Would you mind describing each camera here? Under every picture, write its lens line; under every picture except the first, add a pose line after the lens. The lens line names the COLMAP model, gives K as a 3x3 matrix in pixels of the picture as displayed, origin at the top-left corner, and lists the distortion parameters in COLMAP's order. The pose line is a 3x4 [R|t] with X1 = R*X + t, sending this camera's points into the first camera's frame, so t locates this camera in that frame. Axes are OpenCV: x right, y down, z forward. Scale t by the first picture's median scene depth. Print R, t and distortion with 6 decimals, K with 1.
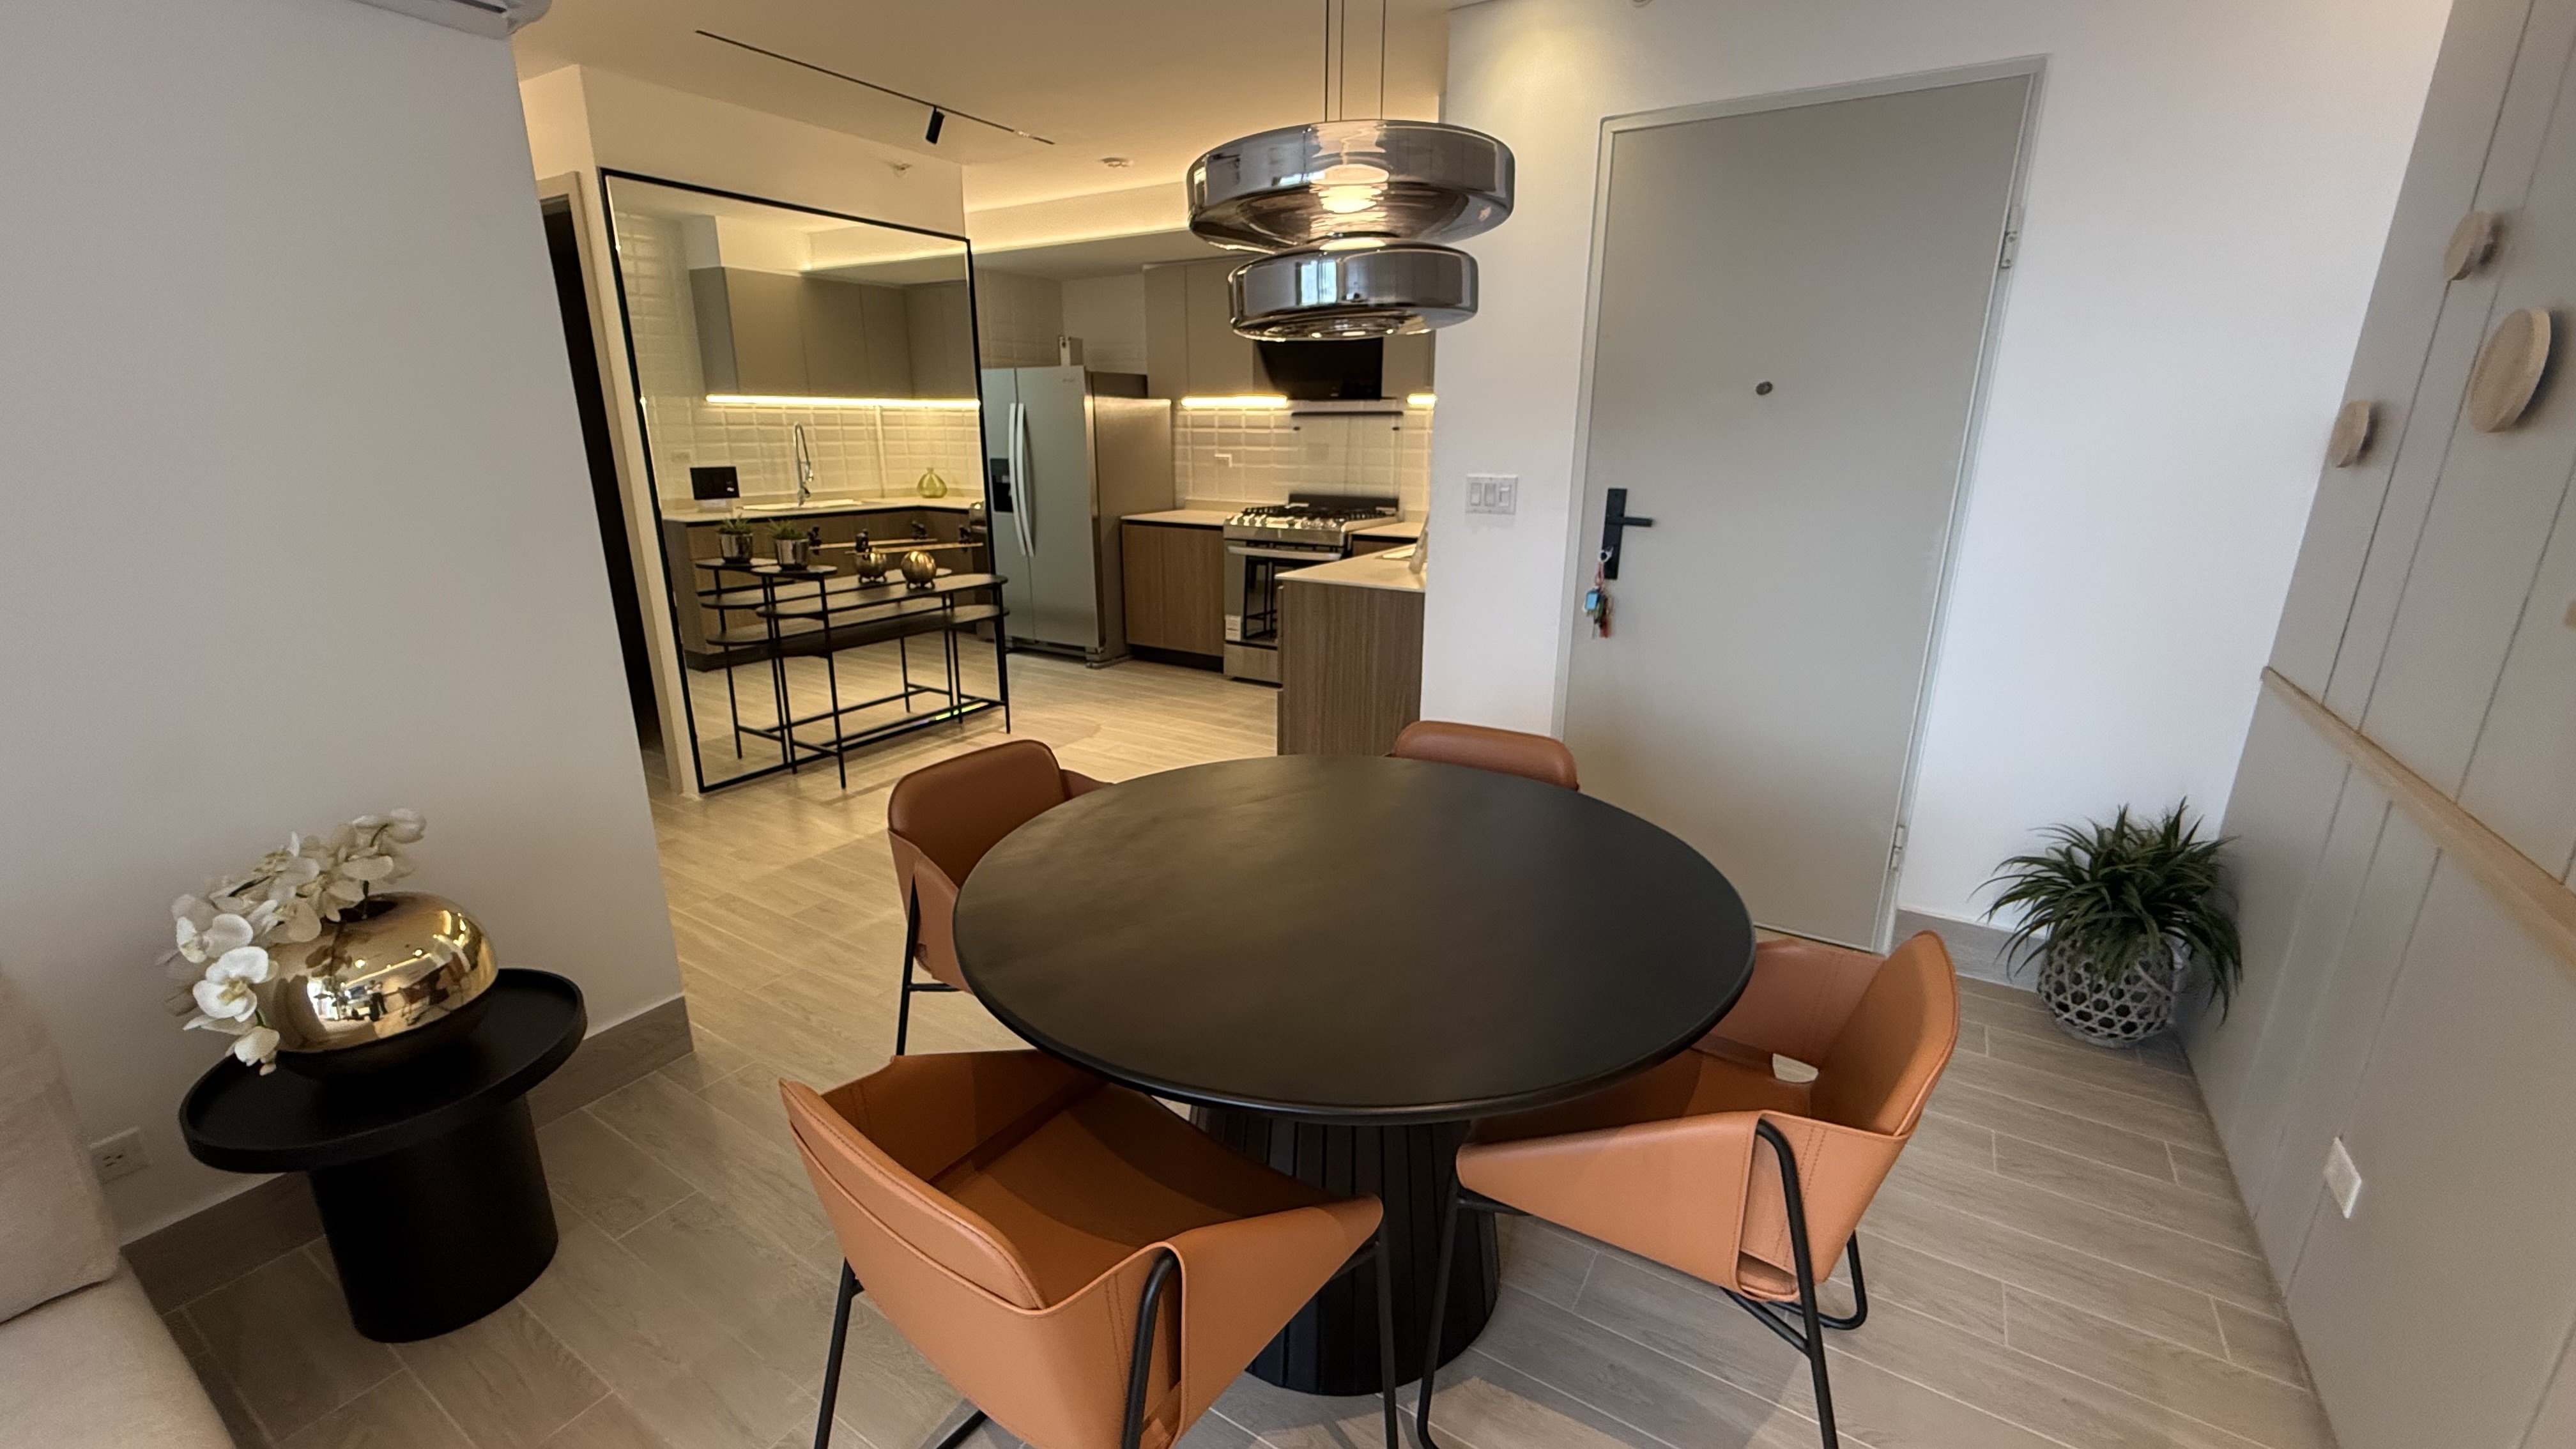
lens RADIAL K [[1030.9, 0, 1328.4], [0, 1030.9, 736.1], [0, 0, 1]] dist [0.009406, 0.000952]
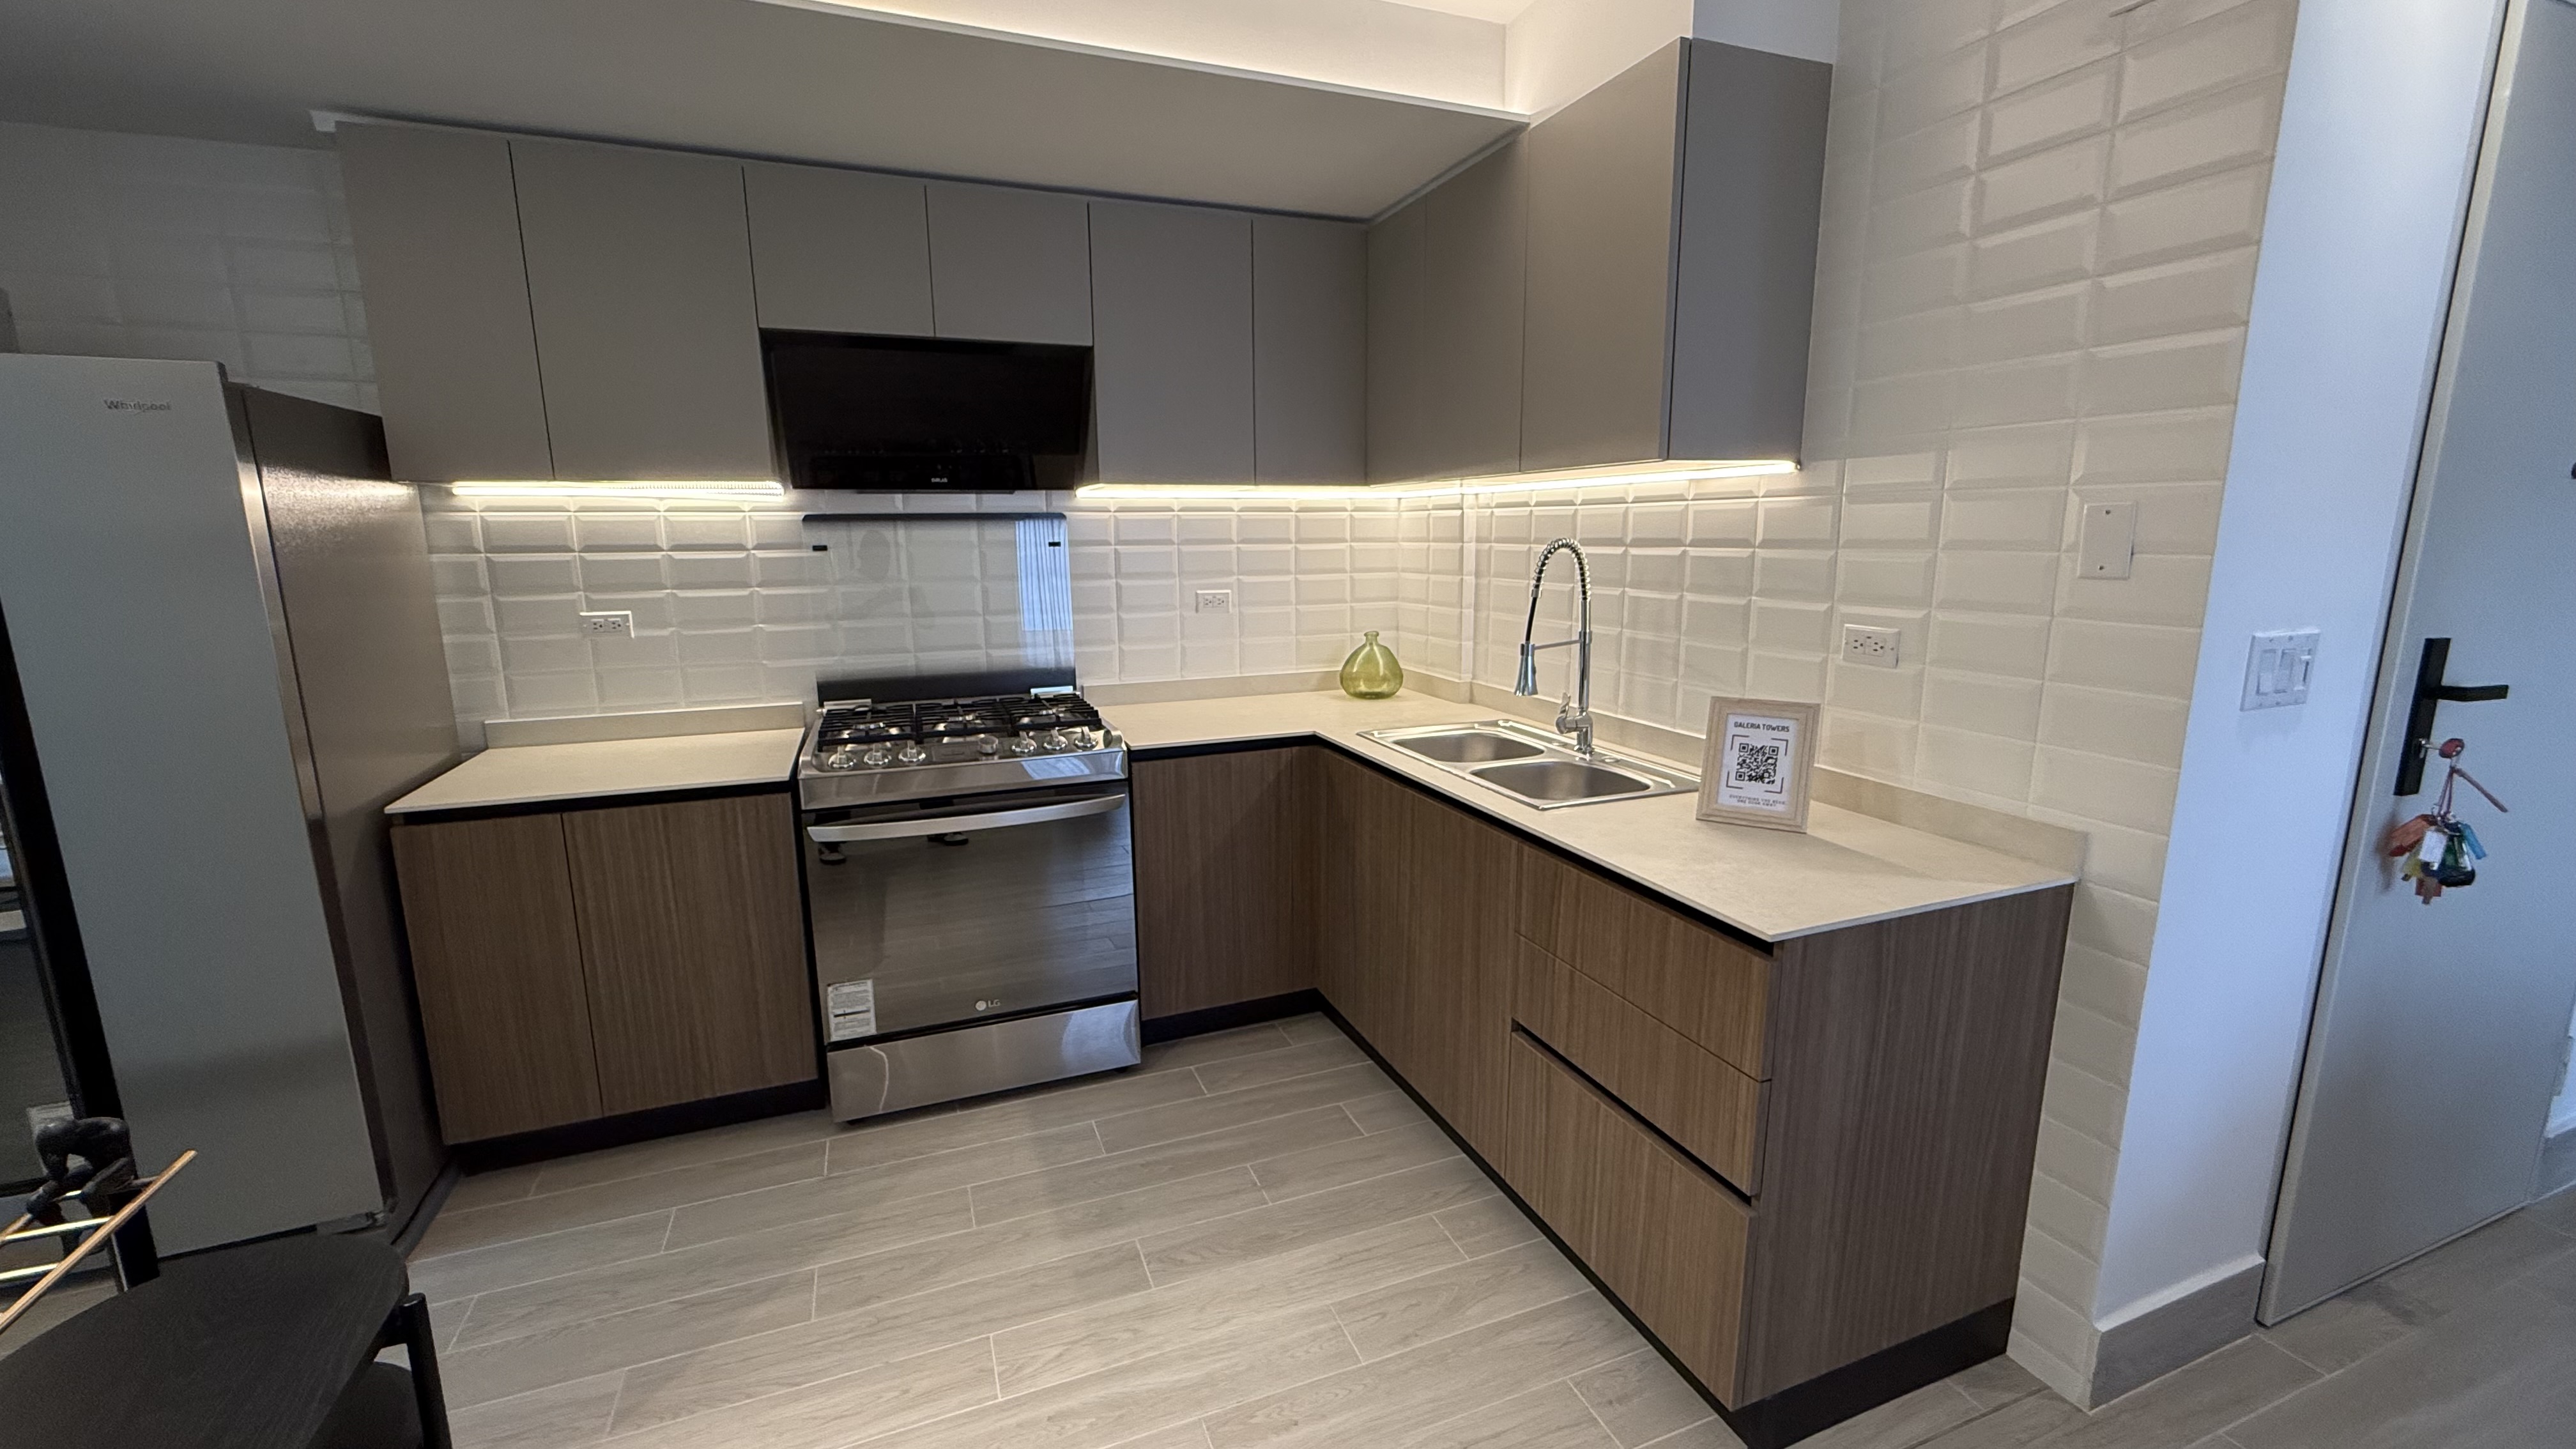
lens RADIAL K [[1030.9, 0, 1286.8], [0, 1030.9, 718.4], [0, 0, 1]] dist [0.009406, 0.000952]
pose [[0.628481, -0.155411, 0.762141, -0.271432], [0.237710, 0.971334, 0.002047, -0.170585], [-0.740612, 0.179882, 0.647408, 0.542954]]
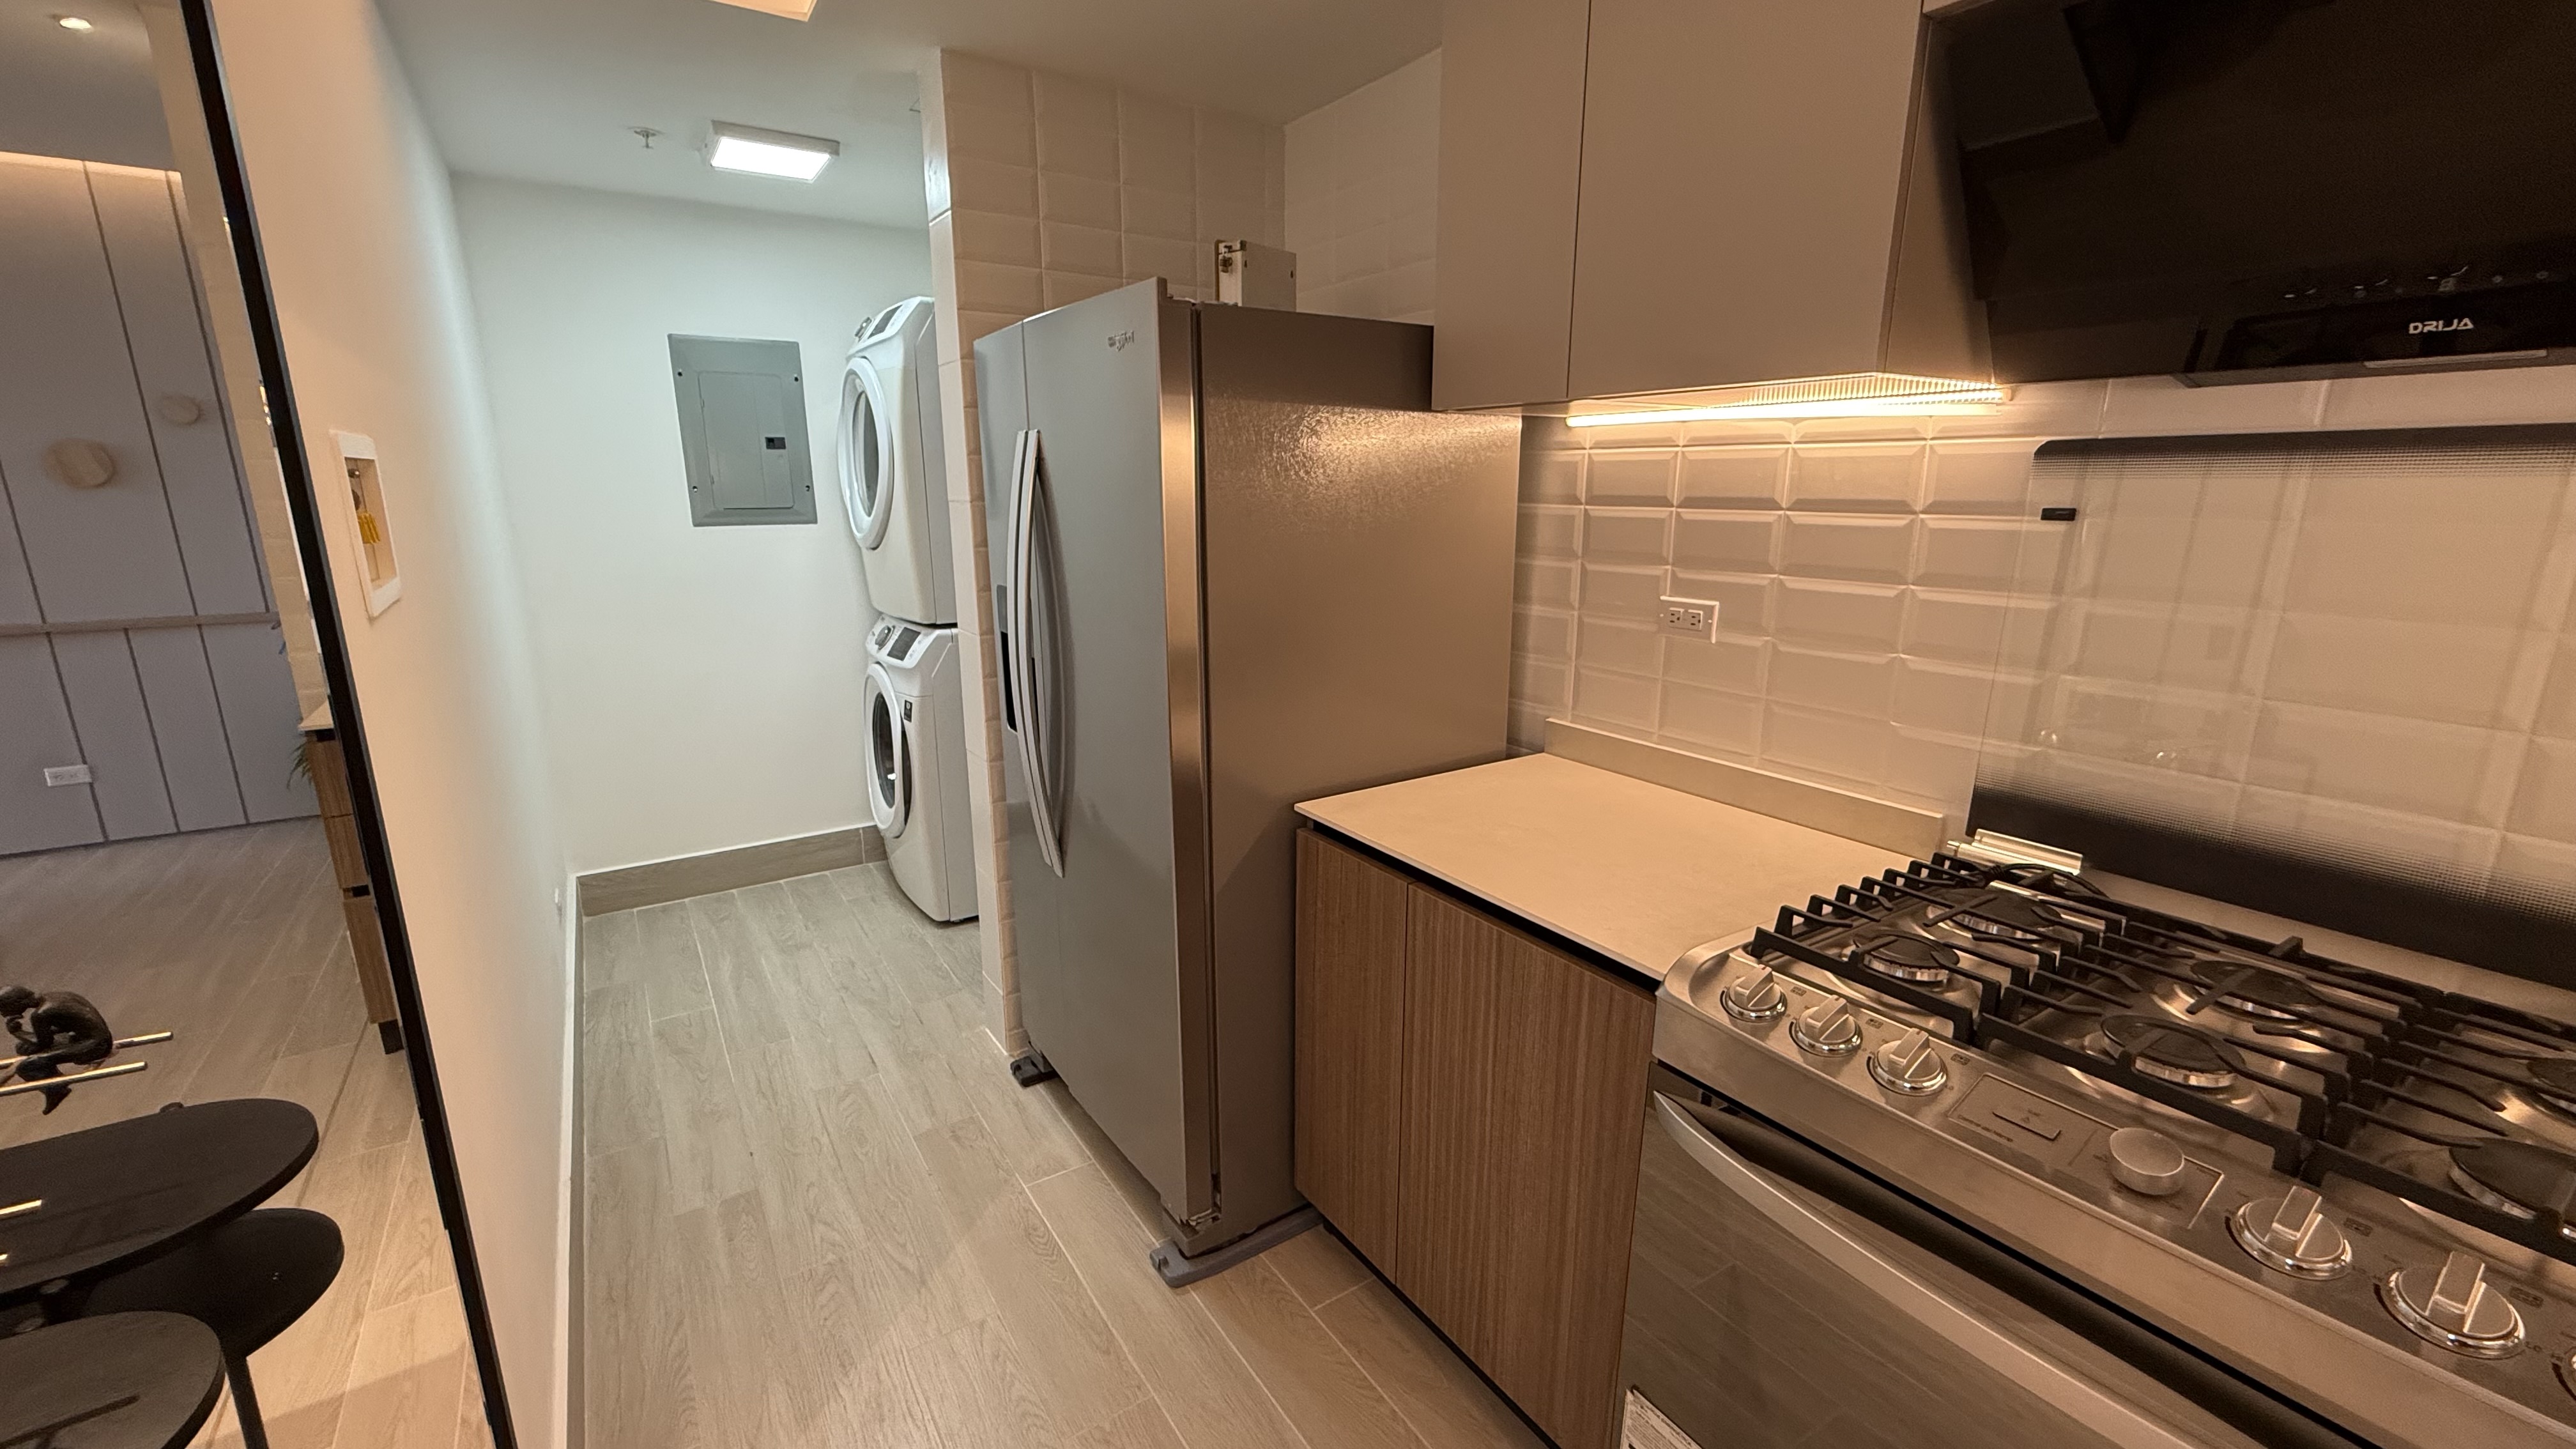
lens RADIAL K [[1030.9, 0, 1290.5], [0, 1030.9, 728.3], [0, 0, 1]] dist [0.009406, 0.000952]
pose [[0.898226, 0.094751, -0.429199, -0.078671], [-0.116593, 0.992870, -0.024818, -0.227303], [0.423787, 0.072334, 0.902869, 0.731103]]
